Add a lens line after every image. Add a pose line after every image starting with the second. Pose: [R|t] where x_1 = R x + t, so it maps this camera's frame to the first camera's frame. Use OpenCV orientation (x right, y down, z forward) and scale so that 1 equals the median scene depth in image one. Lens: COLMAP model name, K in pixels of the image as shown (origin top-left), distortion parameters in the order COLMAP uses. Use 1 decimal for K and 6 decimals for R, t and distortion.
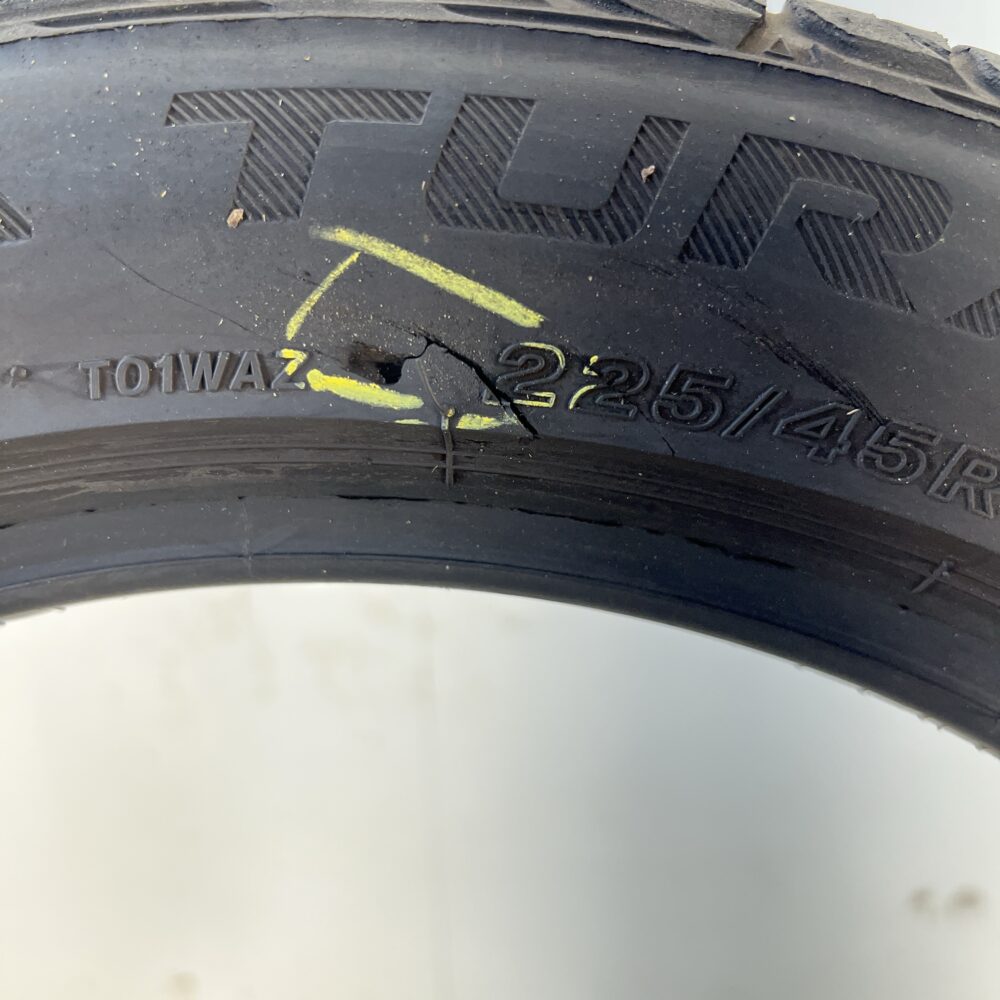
lens RADIAL K [[1382.4, 0, 500.0], [0, 1382.4, 500.0], [0, 0, 1]] dist [-0.019754, 0.041747]
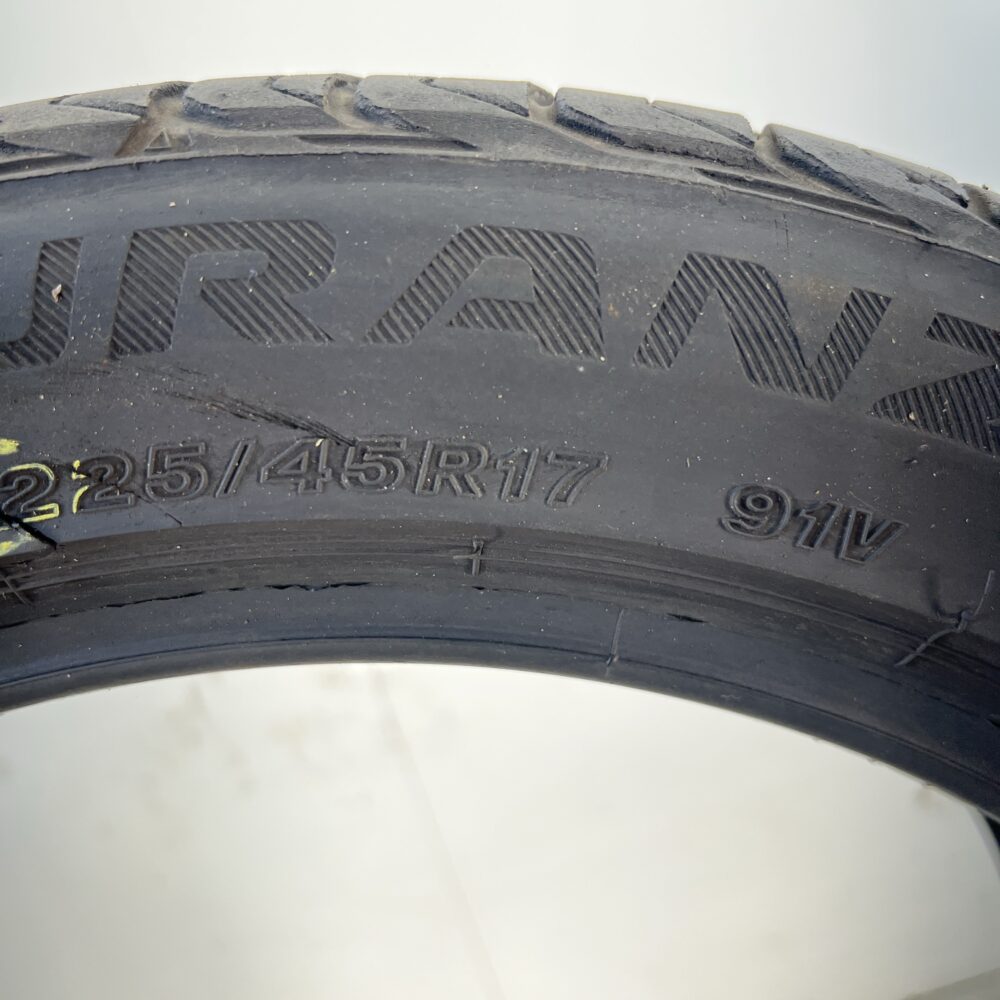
lens RADIAL K [[1382.4, 0, 500.0], [0, 1382.4, 500.0], [0, 0, 1]] dist [-0.019754, 0.041747]
pose [[0.958227, -0.281507, -0.050554, 0.436987], [0.281002, 0.959557, -0.016974, 0.037980], [0.053288, 0.002059, 0.998577, -0.073349]]
